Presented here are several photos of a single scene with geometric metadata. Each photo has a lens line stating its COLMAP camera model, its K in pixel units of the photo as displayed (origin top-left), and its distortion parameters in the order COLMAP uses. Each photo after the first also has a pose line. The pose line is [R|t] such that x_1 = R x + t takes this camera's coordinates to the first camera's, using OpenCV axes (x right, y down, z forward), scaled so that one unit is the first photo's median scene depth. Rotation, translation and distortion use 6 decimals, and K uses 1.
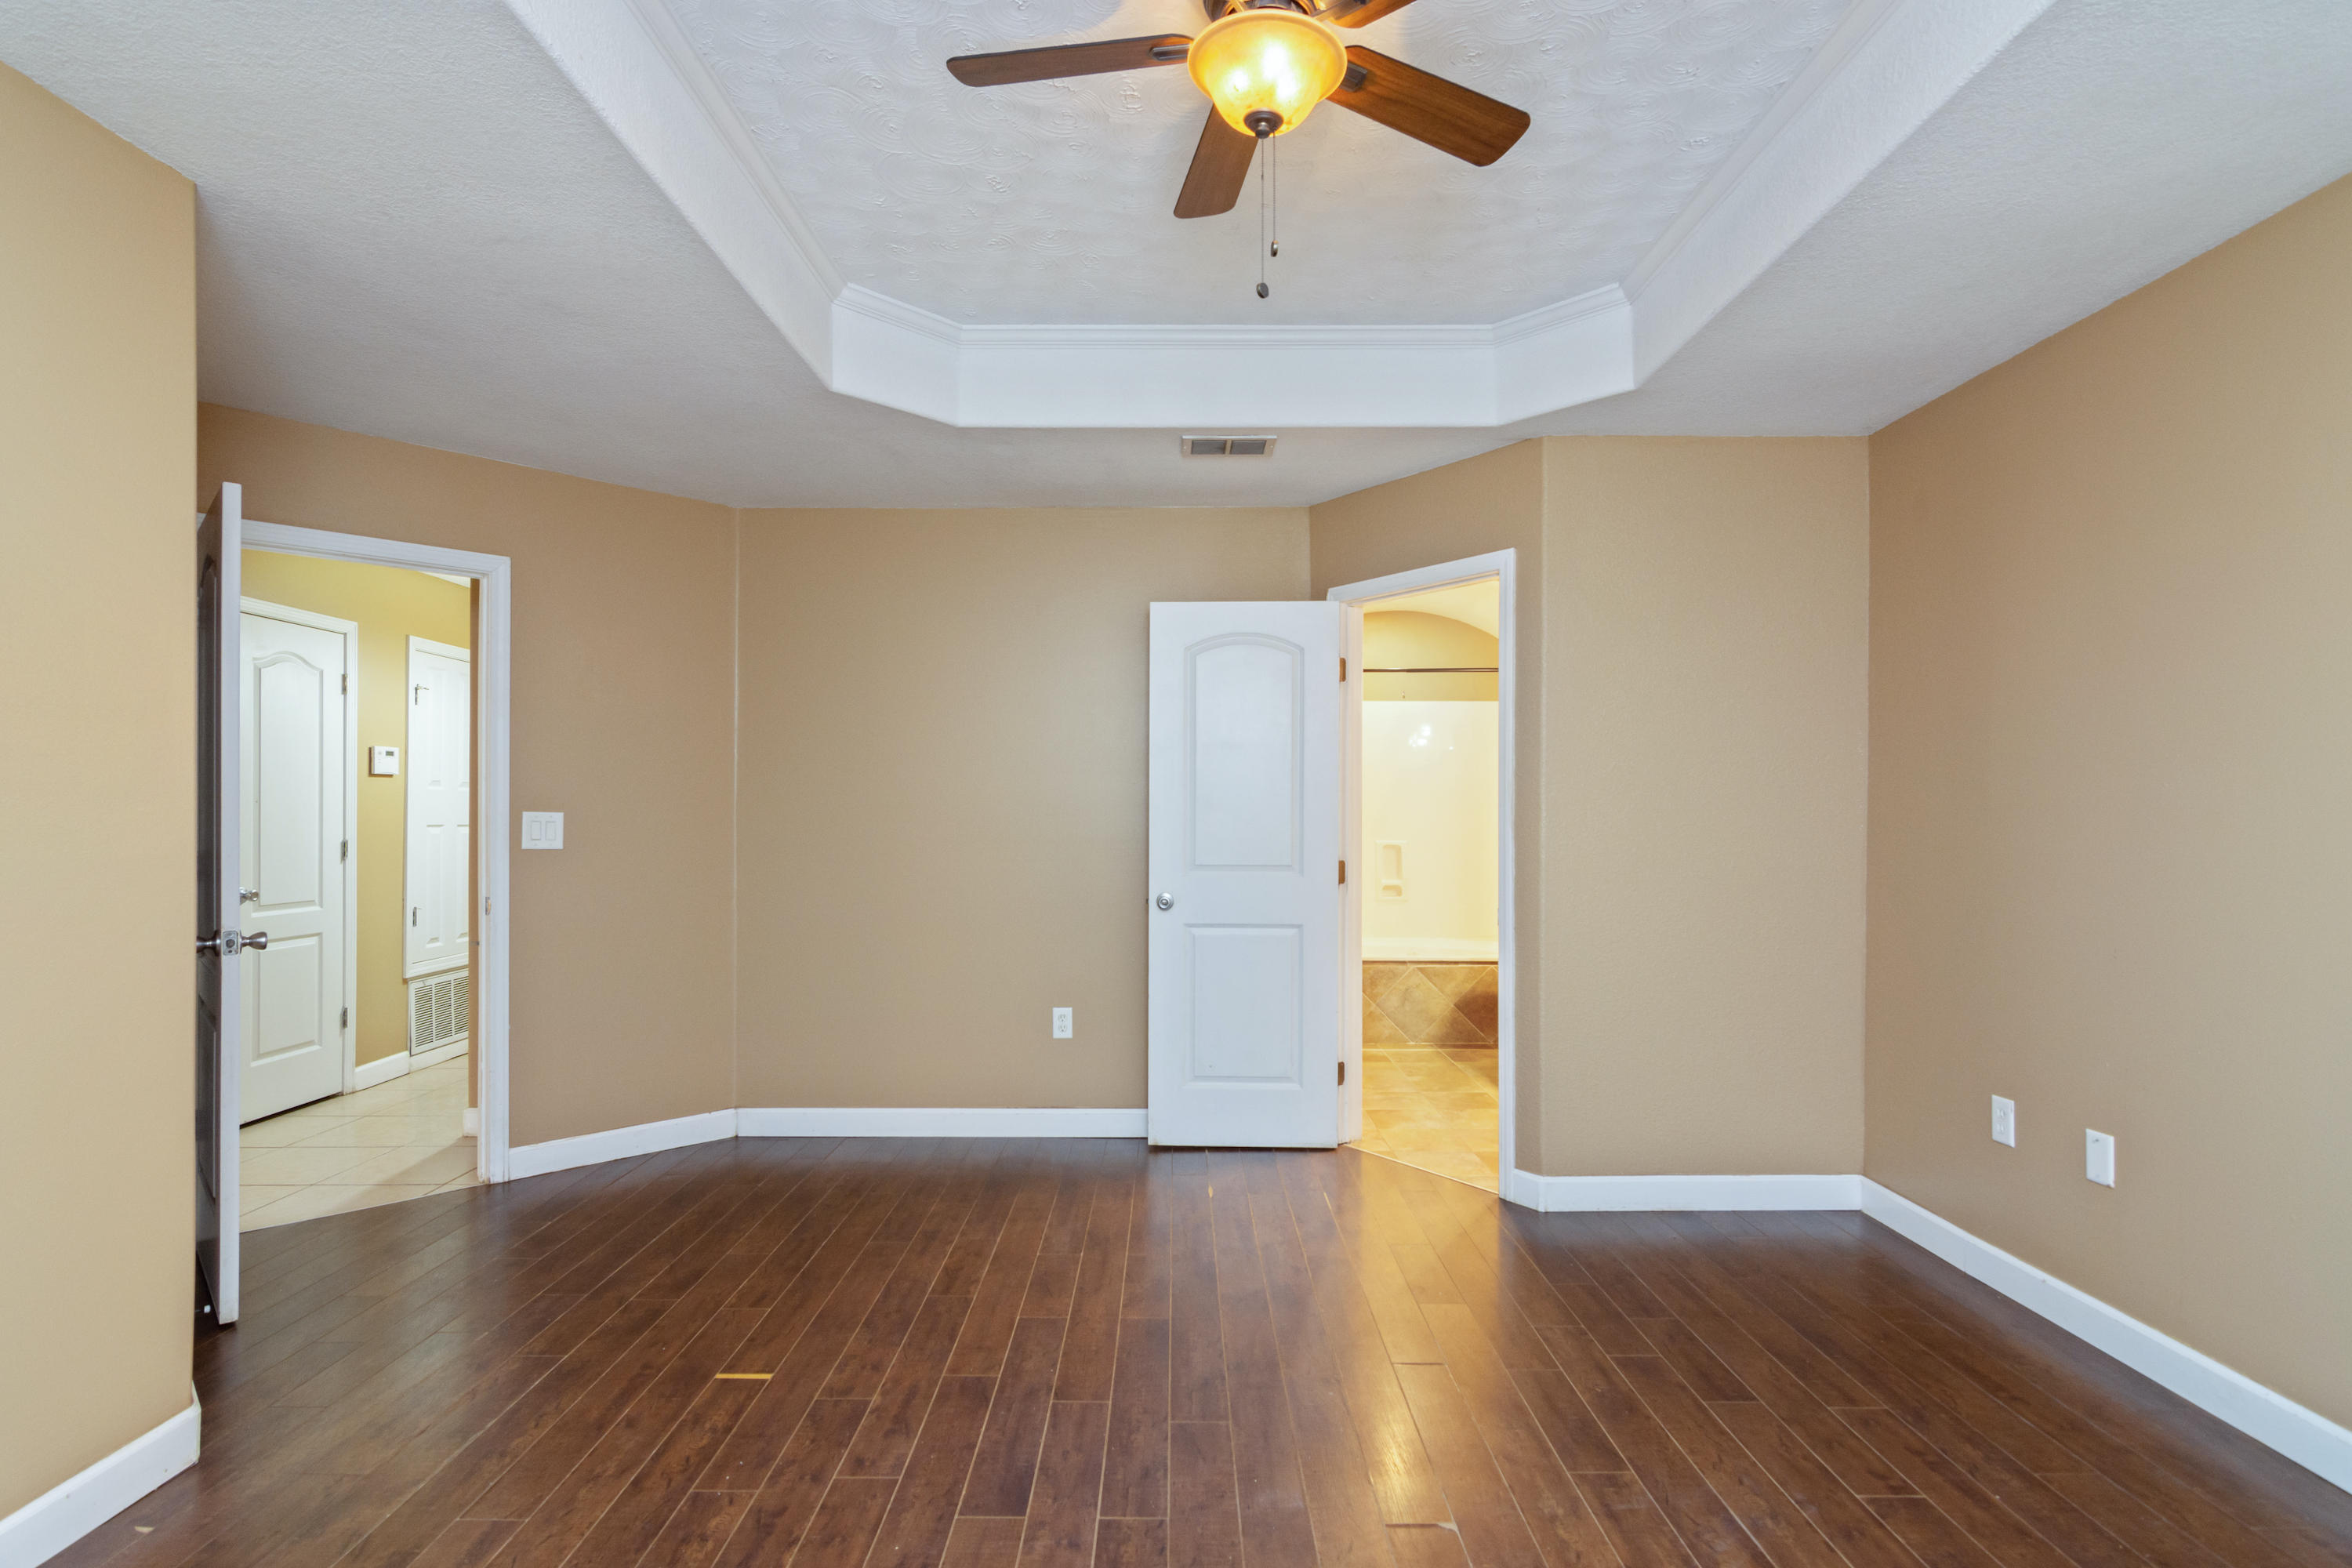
lens RADIAL K [[1142.7, 0, 1165.7], [0, 1142.7, 798.9], [0, 0, 1]] dist [-0.001930, 0.000903]
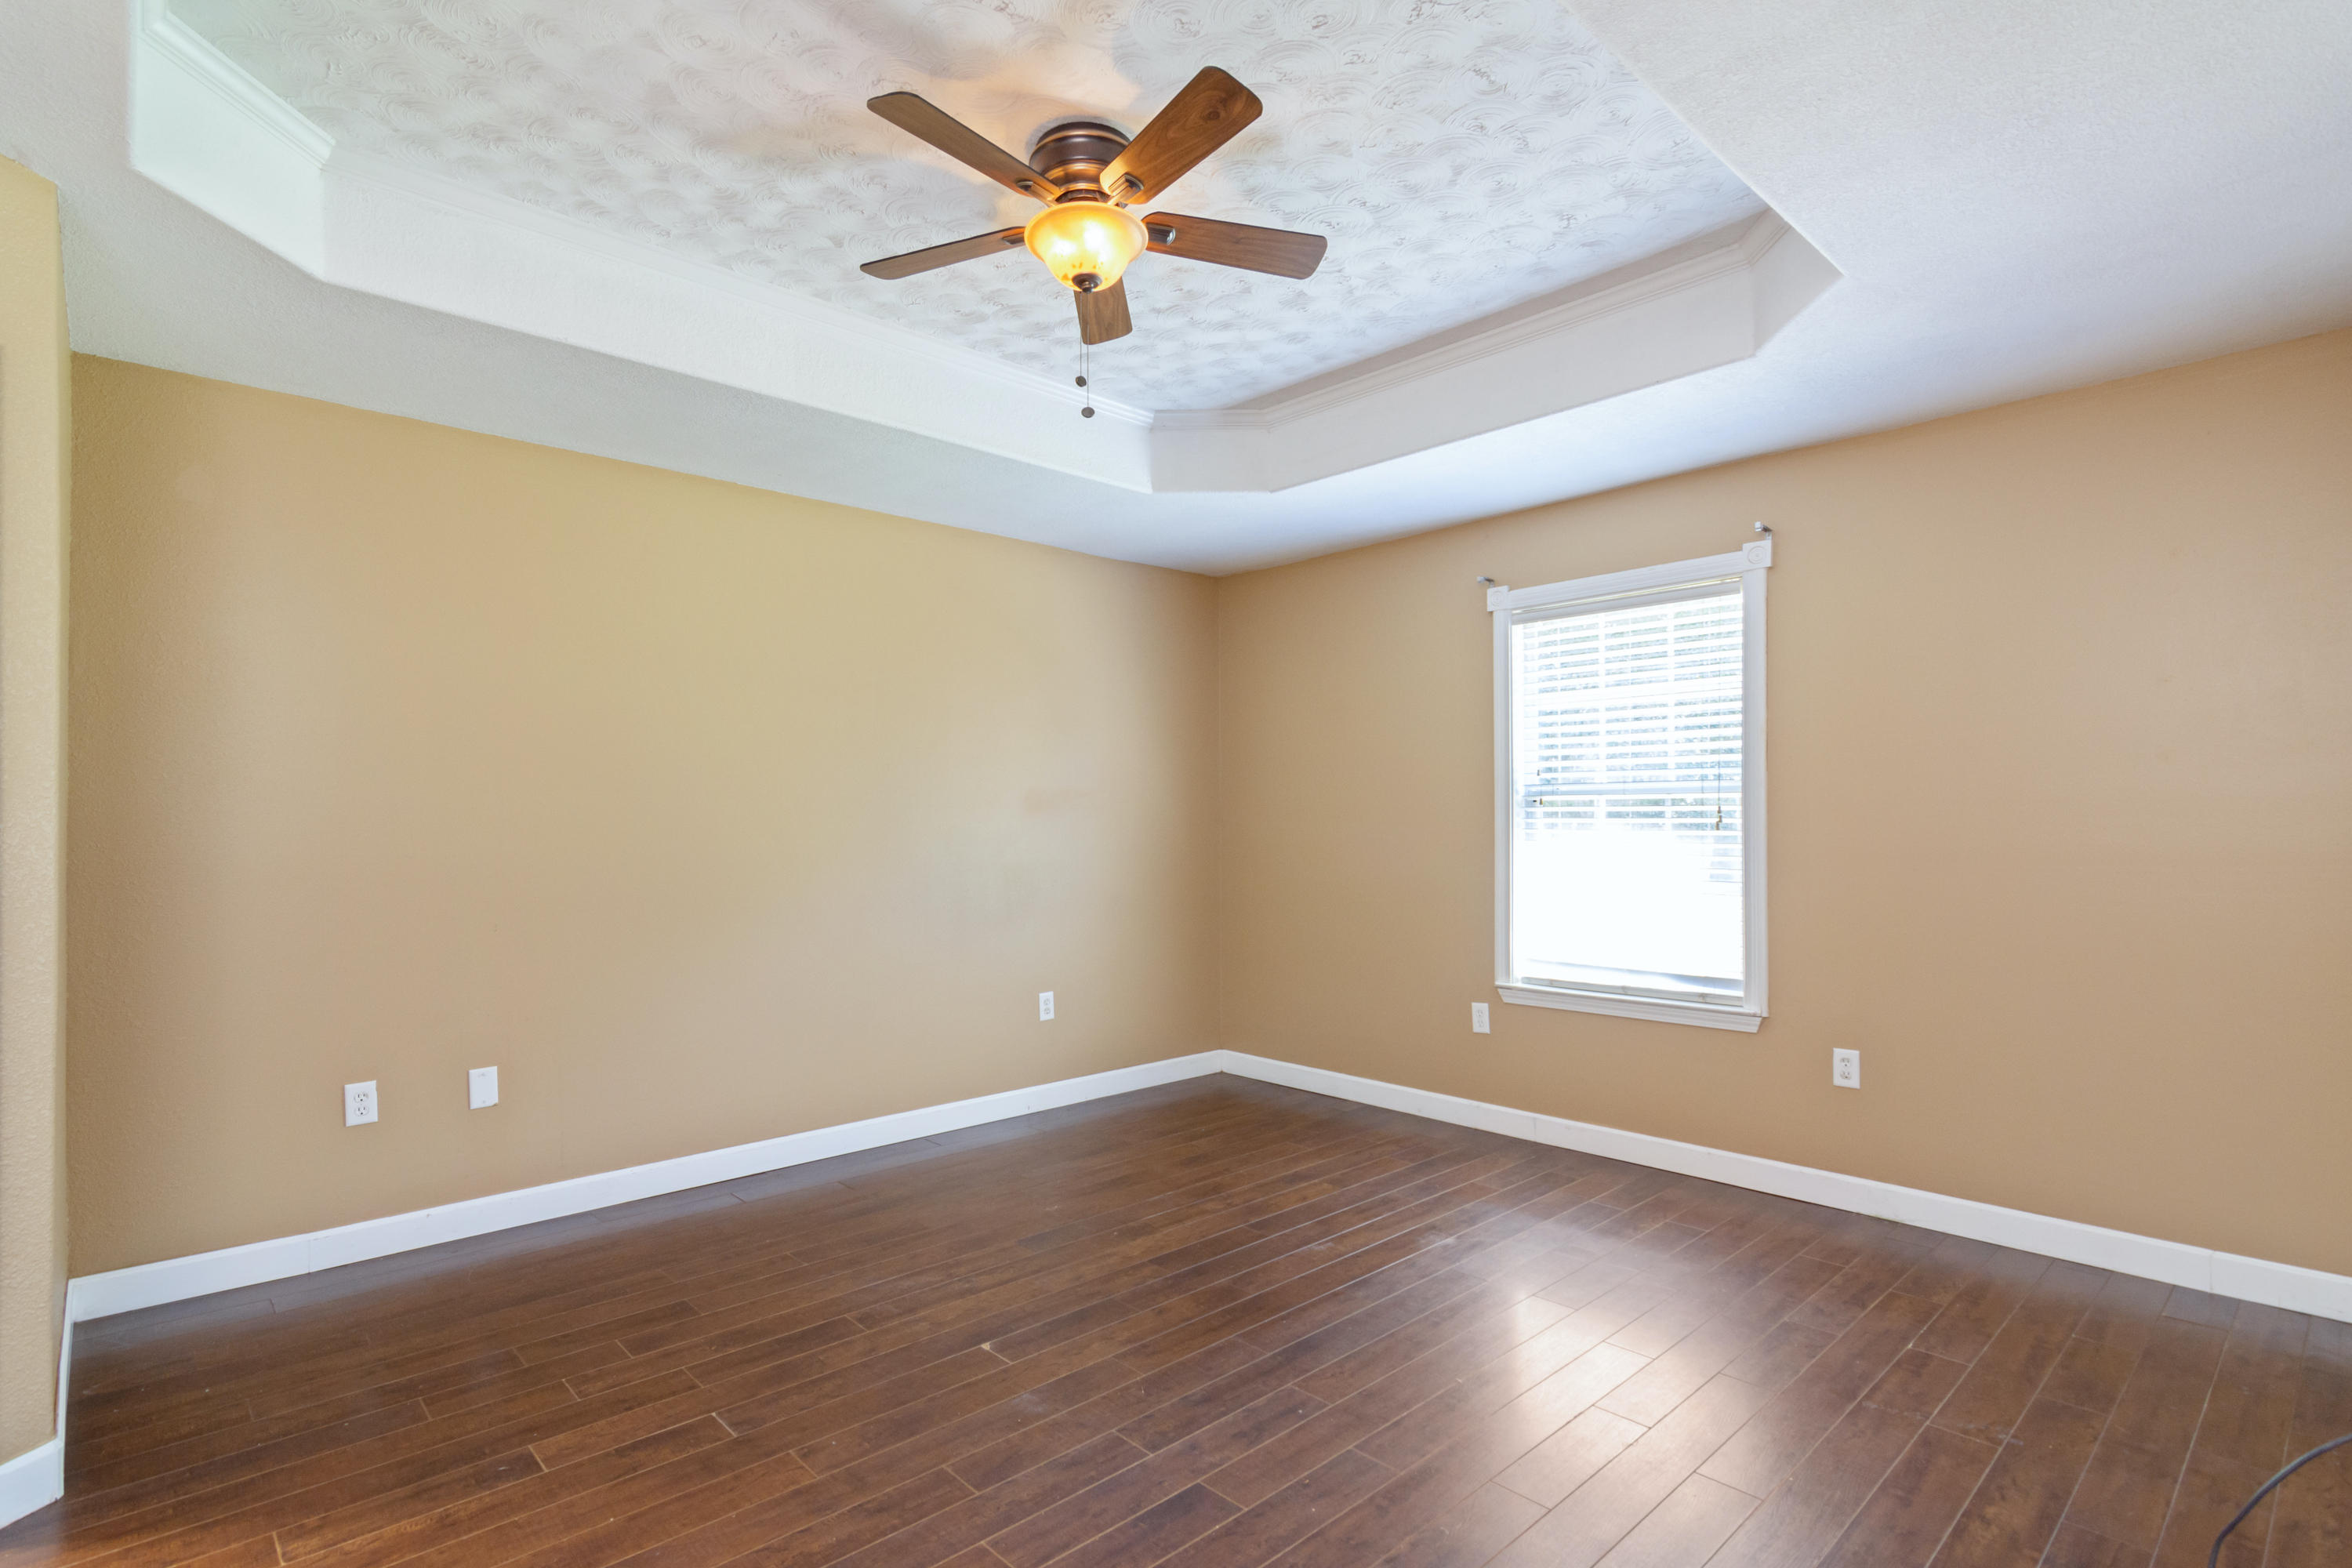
lens RADIAL K [[1142.7, 0, 1191.0], [0, 1142.7, 775.4], [0, 0, 1]] dist [-0.001930, 0.000903]
pose [[-0.700534, 0.034648, 0.712778, -0.848865], [-0.003240, 0.998656, -0.051729, 0.031262], [-0.713612, -0.038547, -0.699480, 1.681335]]
